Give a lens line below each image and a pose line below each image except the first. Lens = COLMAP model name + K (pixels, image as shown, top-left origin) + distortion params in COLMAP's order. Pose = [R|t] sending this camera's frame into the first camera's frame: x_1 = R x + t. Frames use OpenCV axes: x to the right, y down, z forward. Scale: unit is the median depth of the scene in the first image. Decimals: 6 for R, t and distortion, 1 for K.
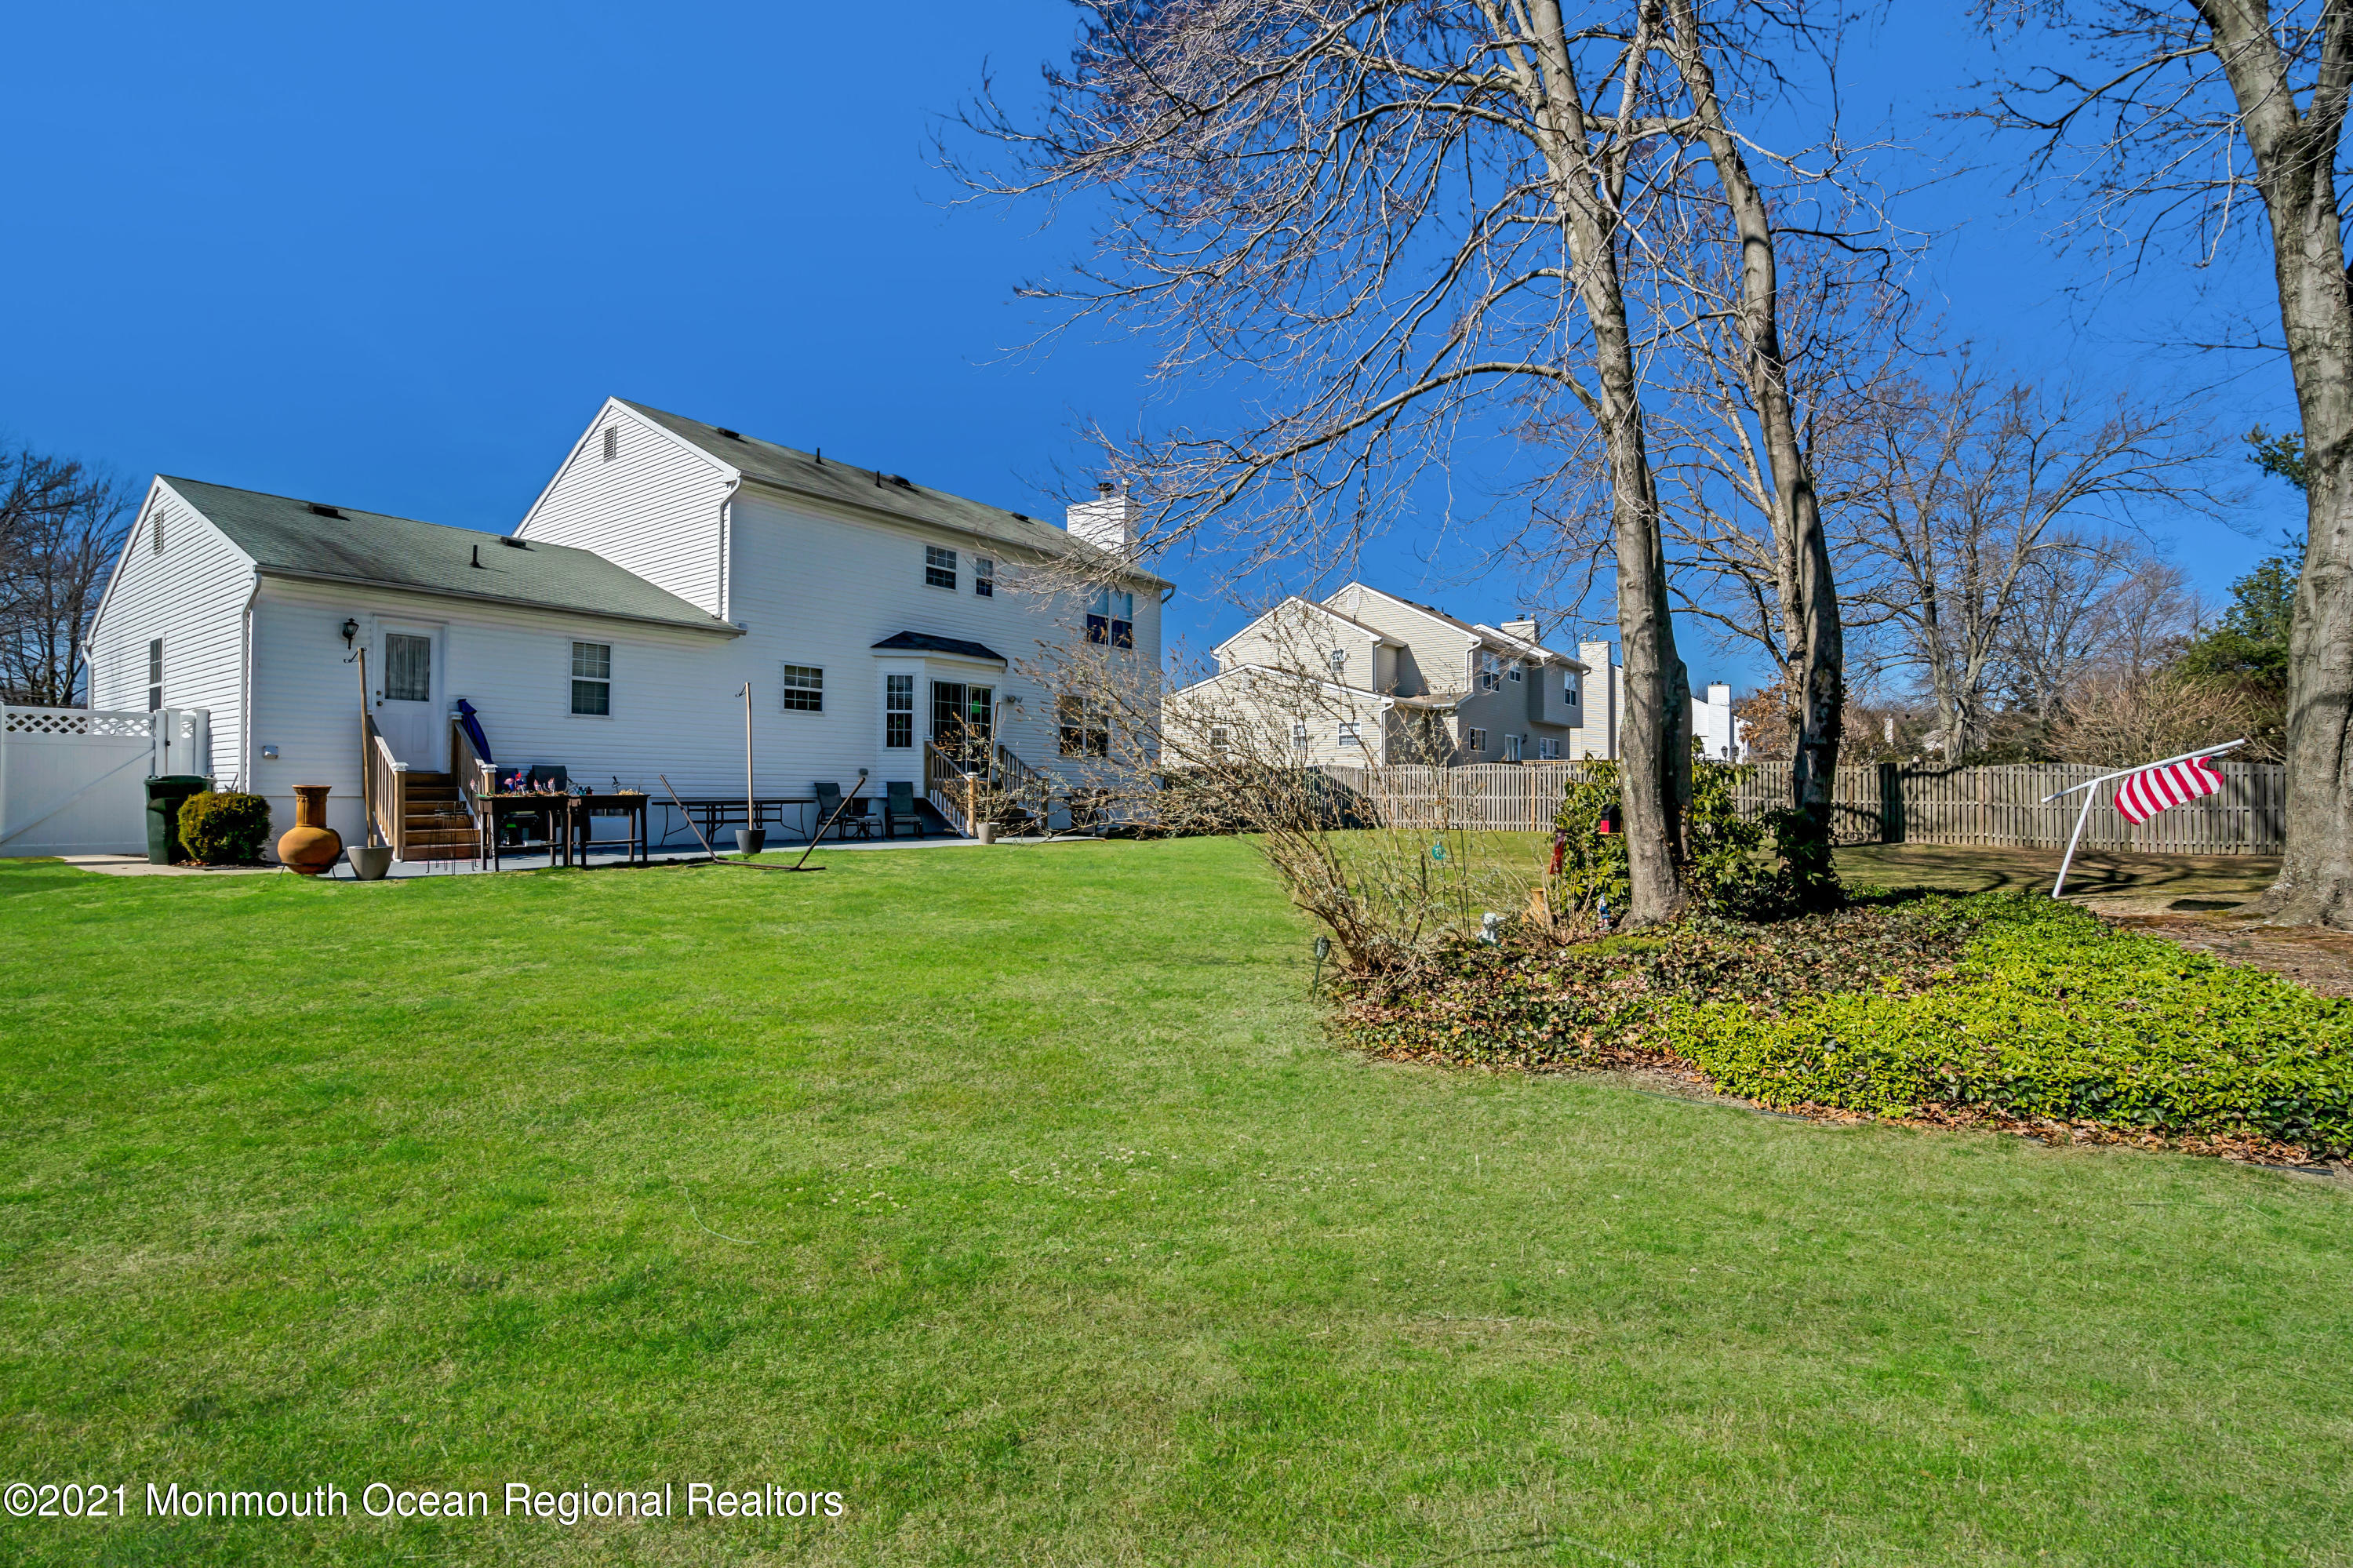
lens RADIAL K [[1100.2, 0, 1176.5], [0, 1100.2, 784.0], [0, 0, 1]] dist [-0.046365, 0.016067]
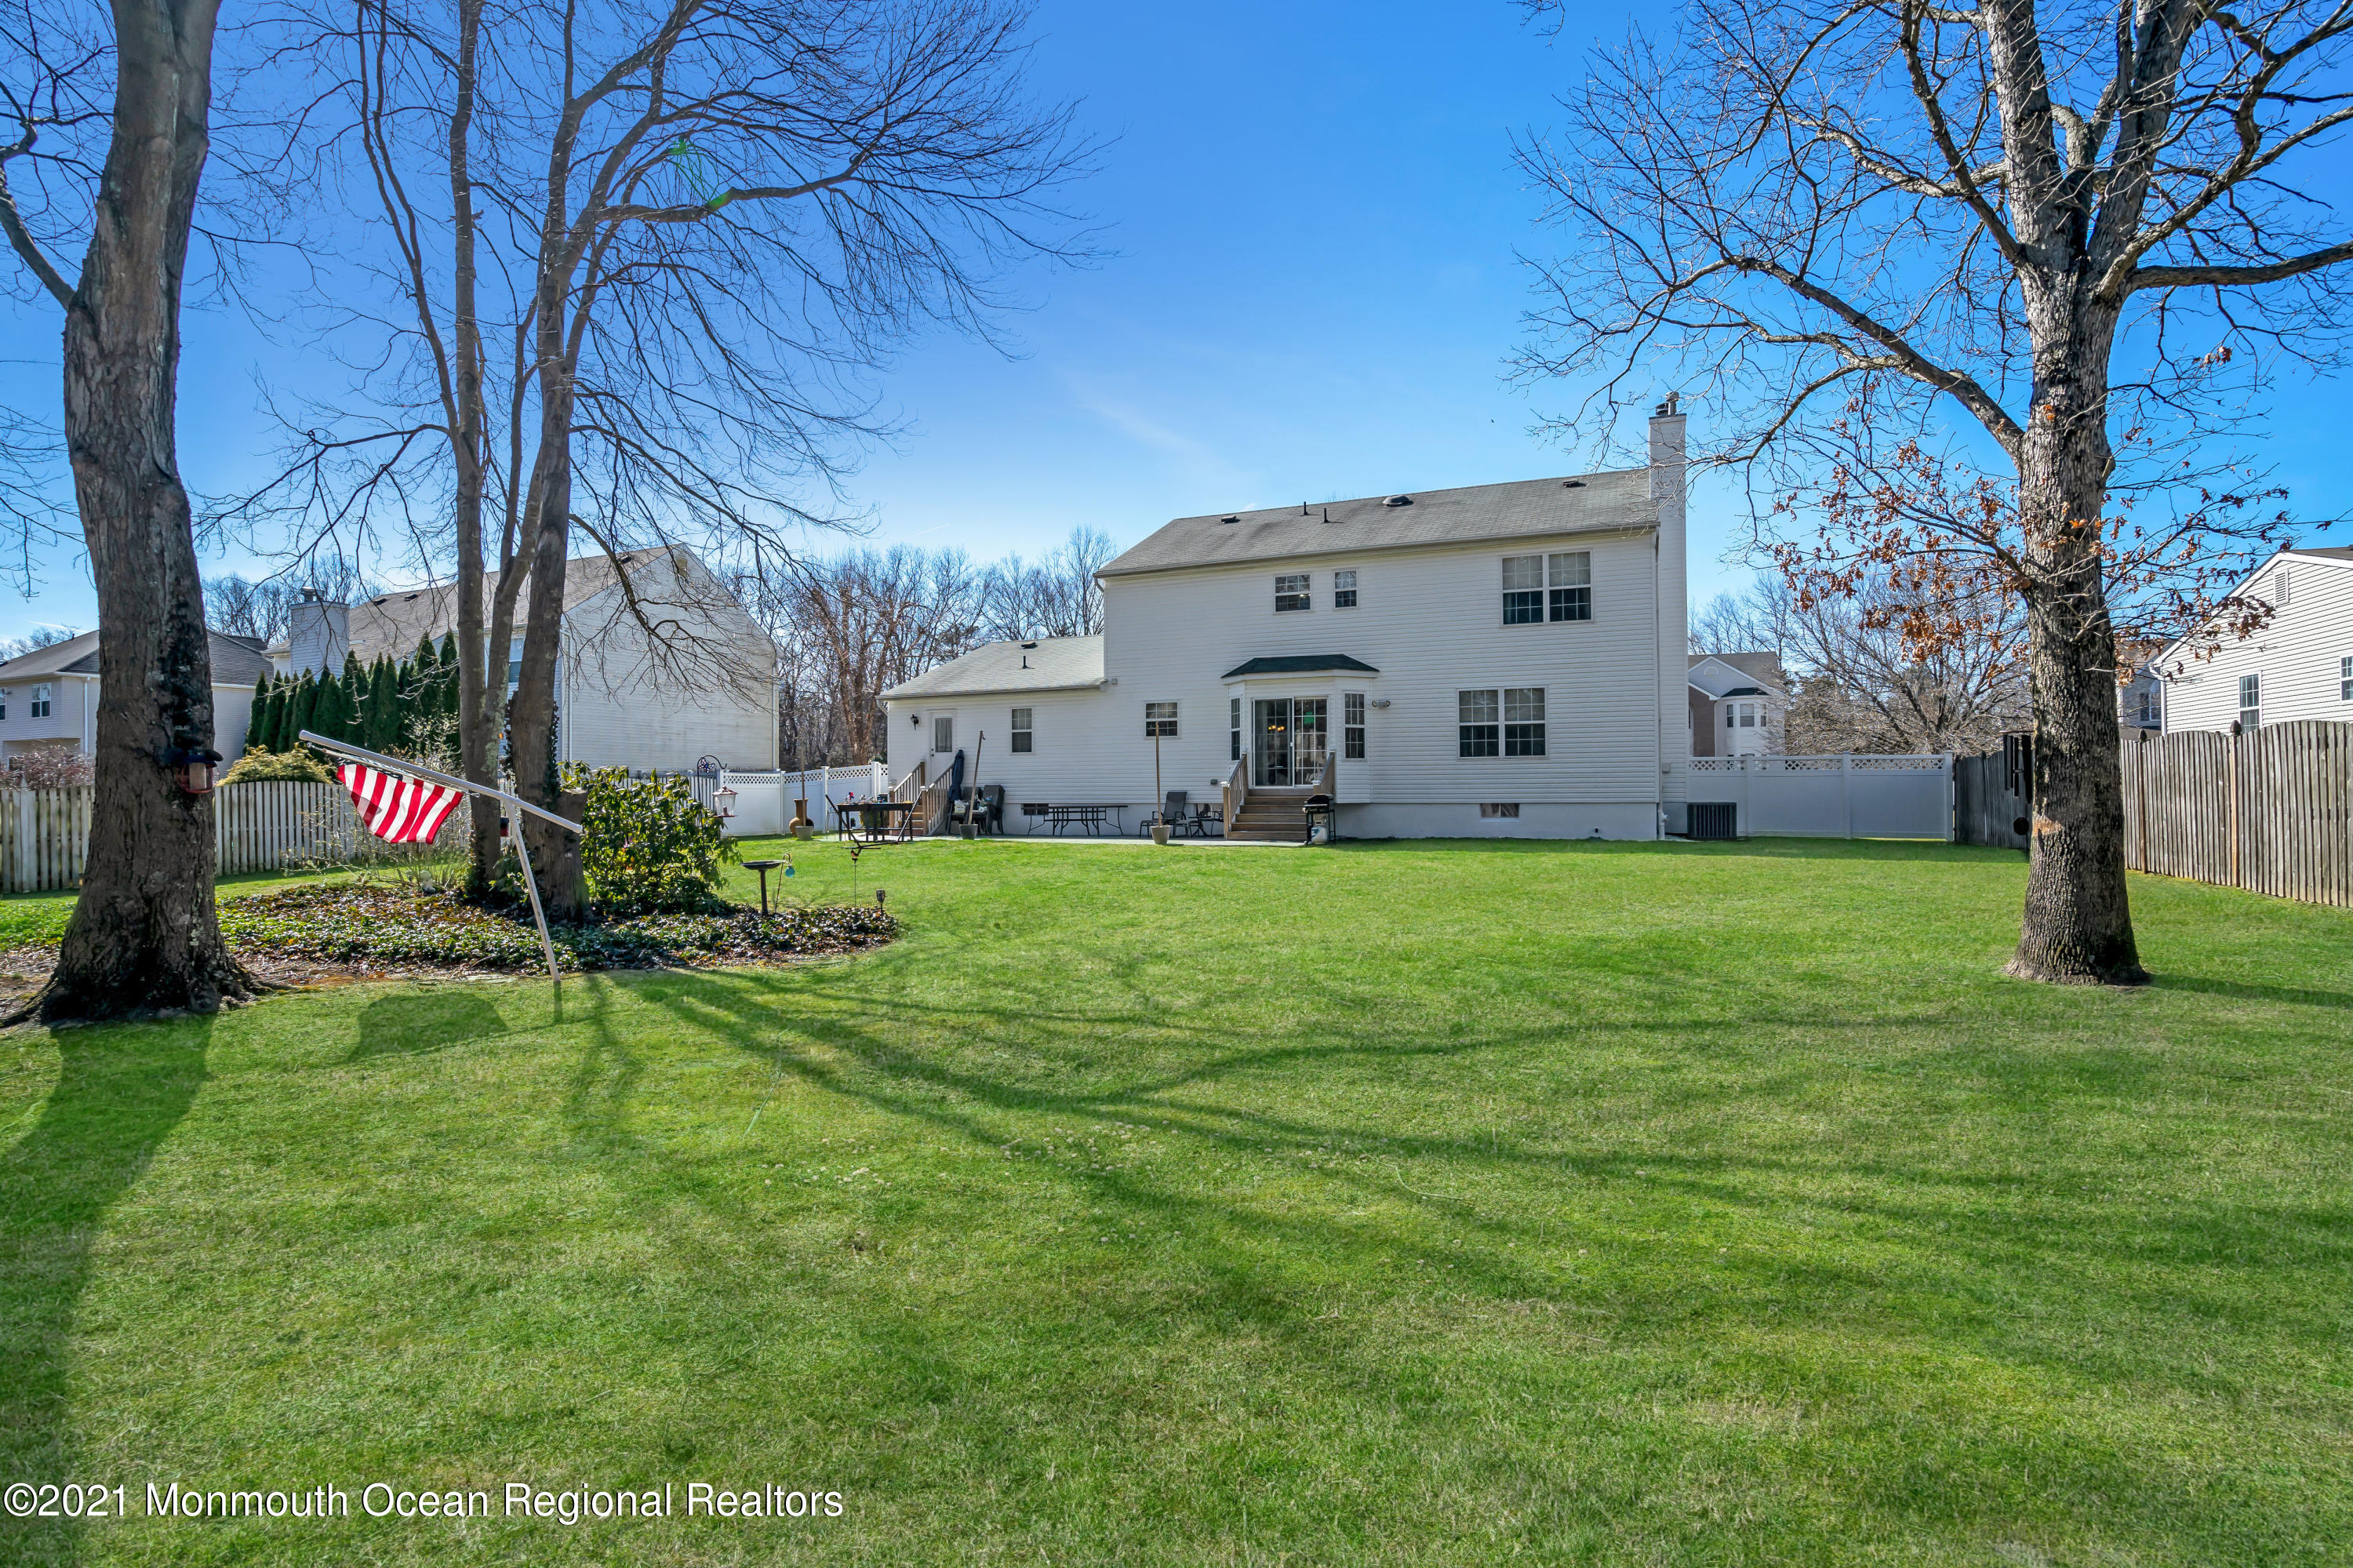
lens RADIAL K [[1100.2, 0, 1176.5], [0, 1100.2, 784.0], [0, 0, 1]] dist [-0.046365, 0.016067]
pose [[0.199681, -0.005678, -0.979845, 0.928421], [0.014098, 0.999896, -0.002921, -0.007003], [0.979760, -0.013230, 0.199740, 0.747005]]
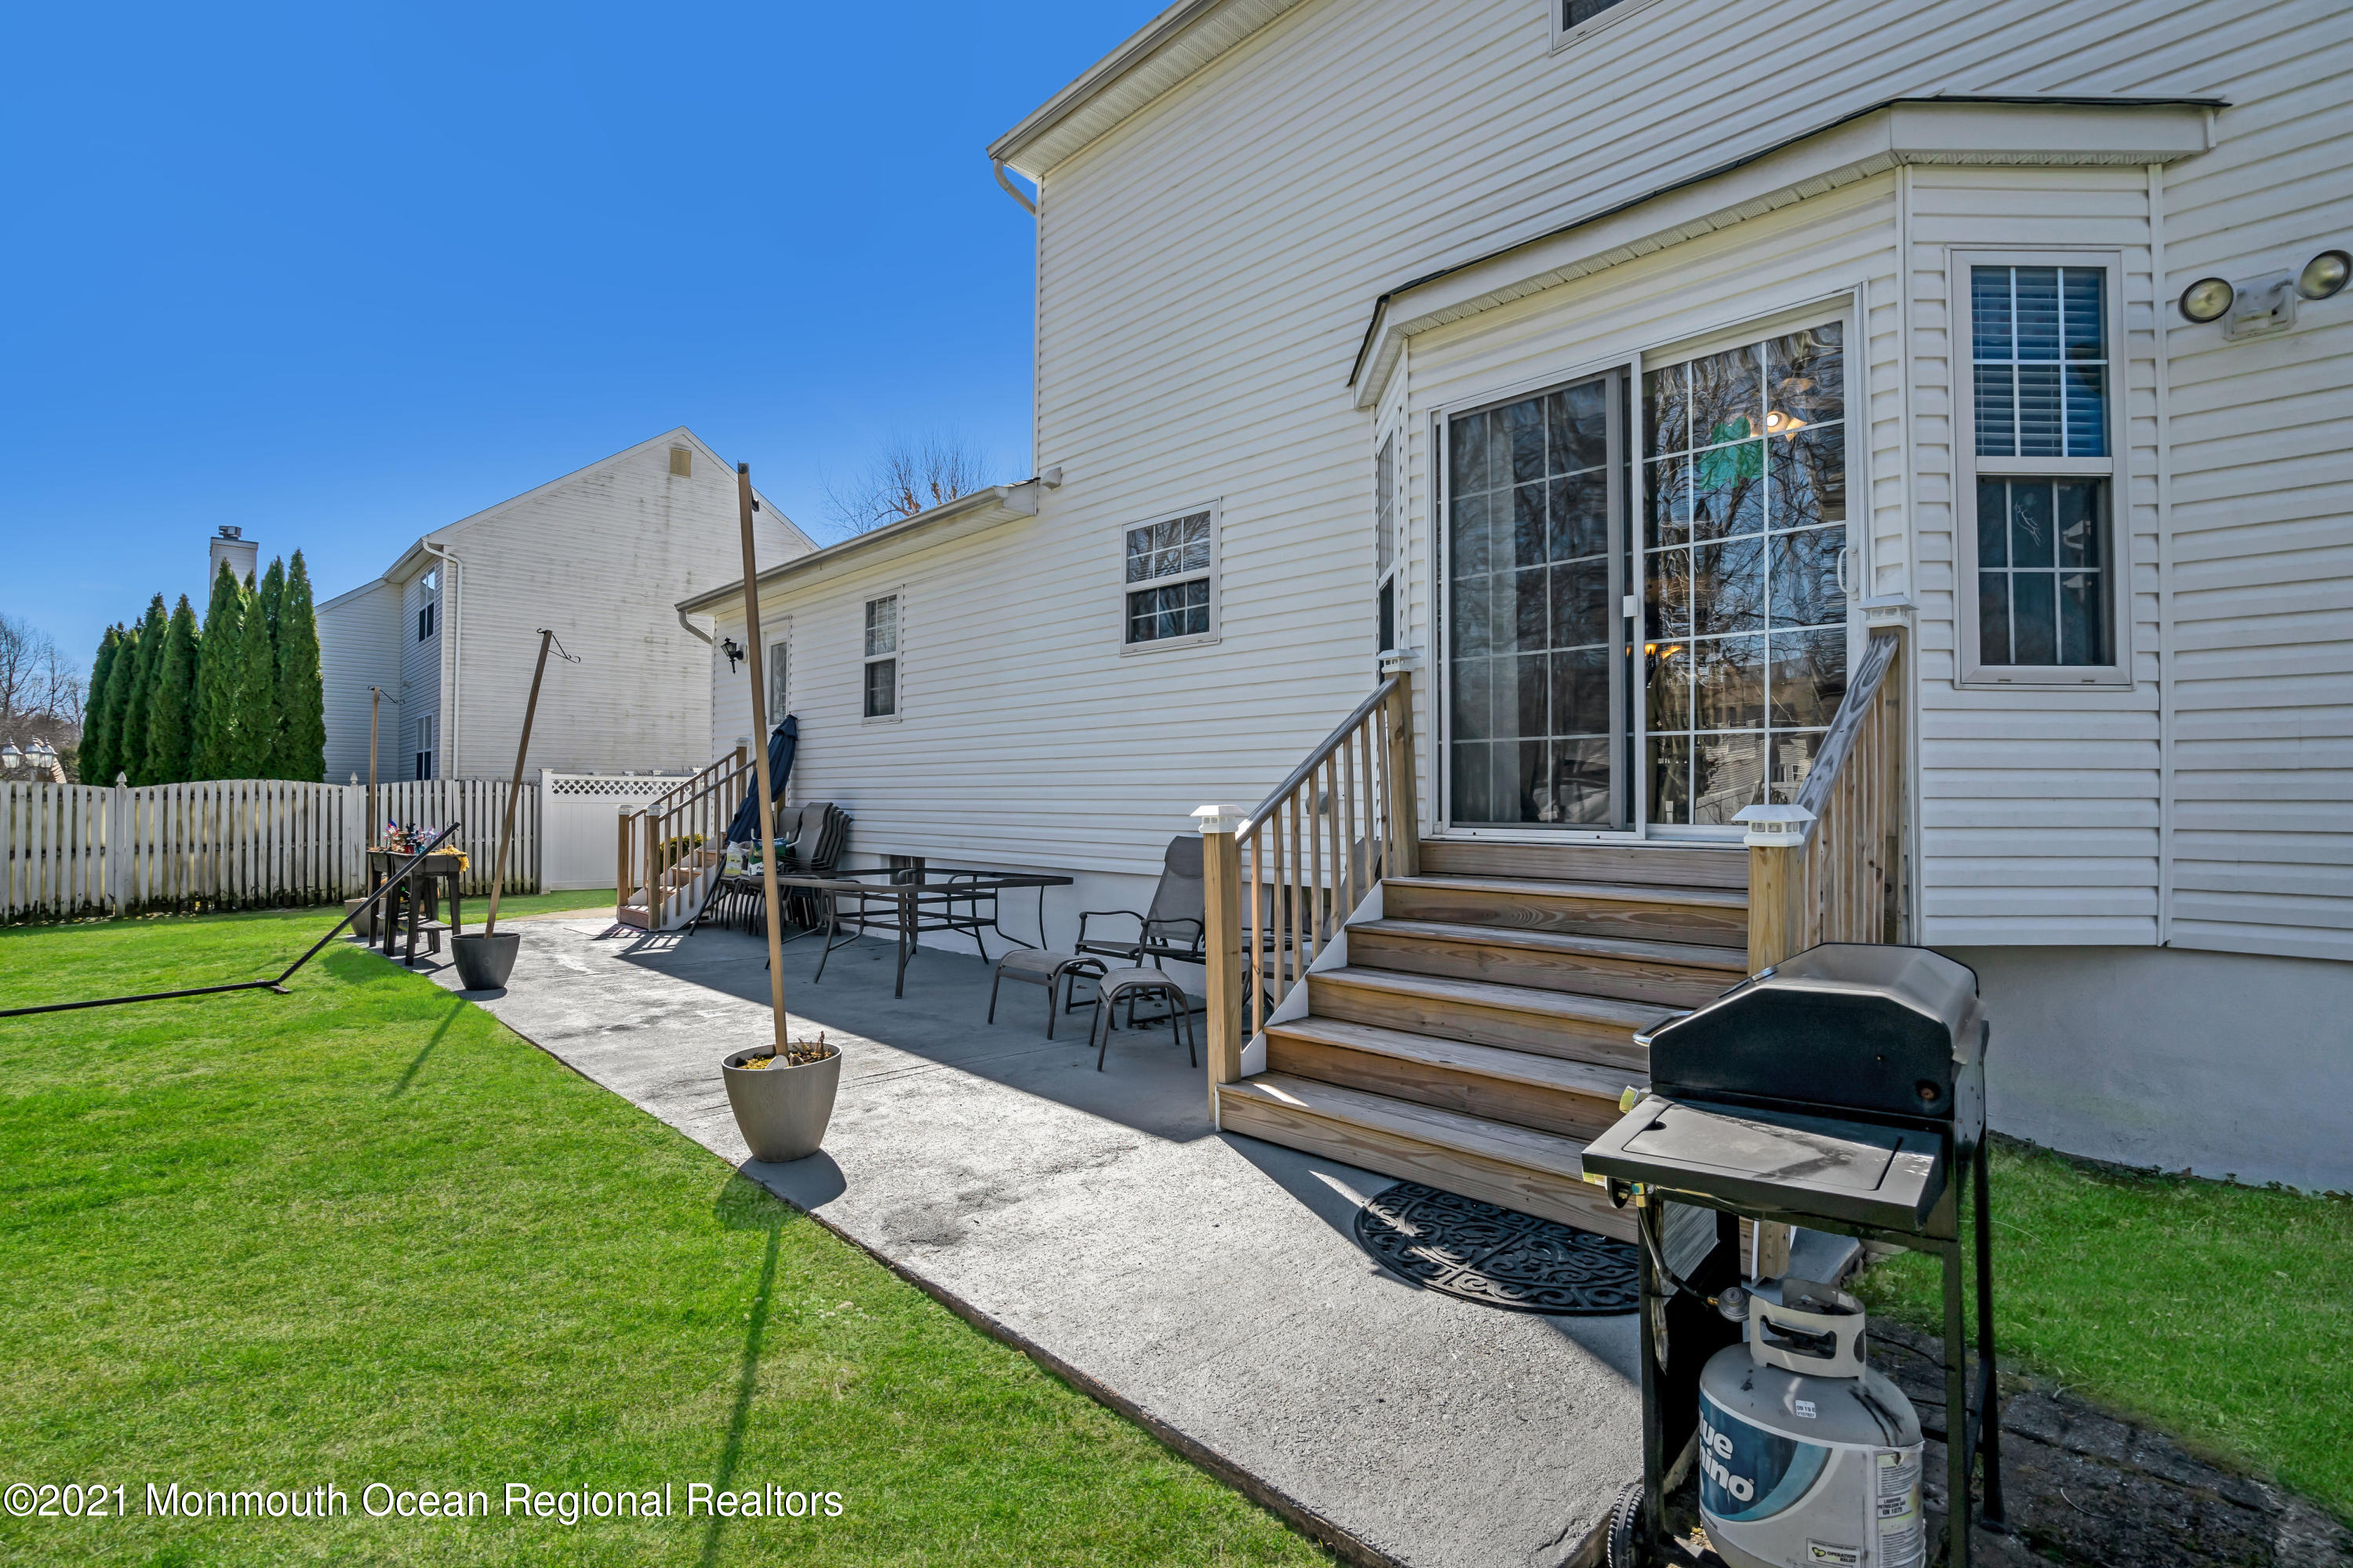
lens RADIAL K [[1100.2, 0, 1176.5], [0, 1100.2, 784.0], [0, 0, 1]] dist [-0.046365, 0.016067]
pose [[-0.186509, -0.013262, -0.982364, 0.017922], [0.012095, 0.999802, -0.015794, -0.012736], [0.982379, -0.014828, -0.186311, 1.058112]]
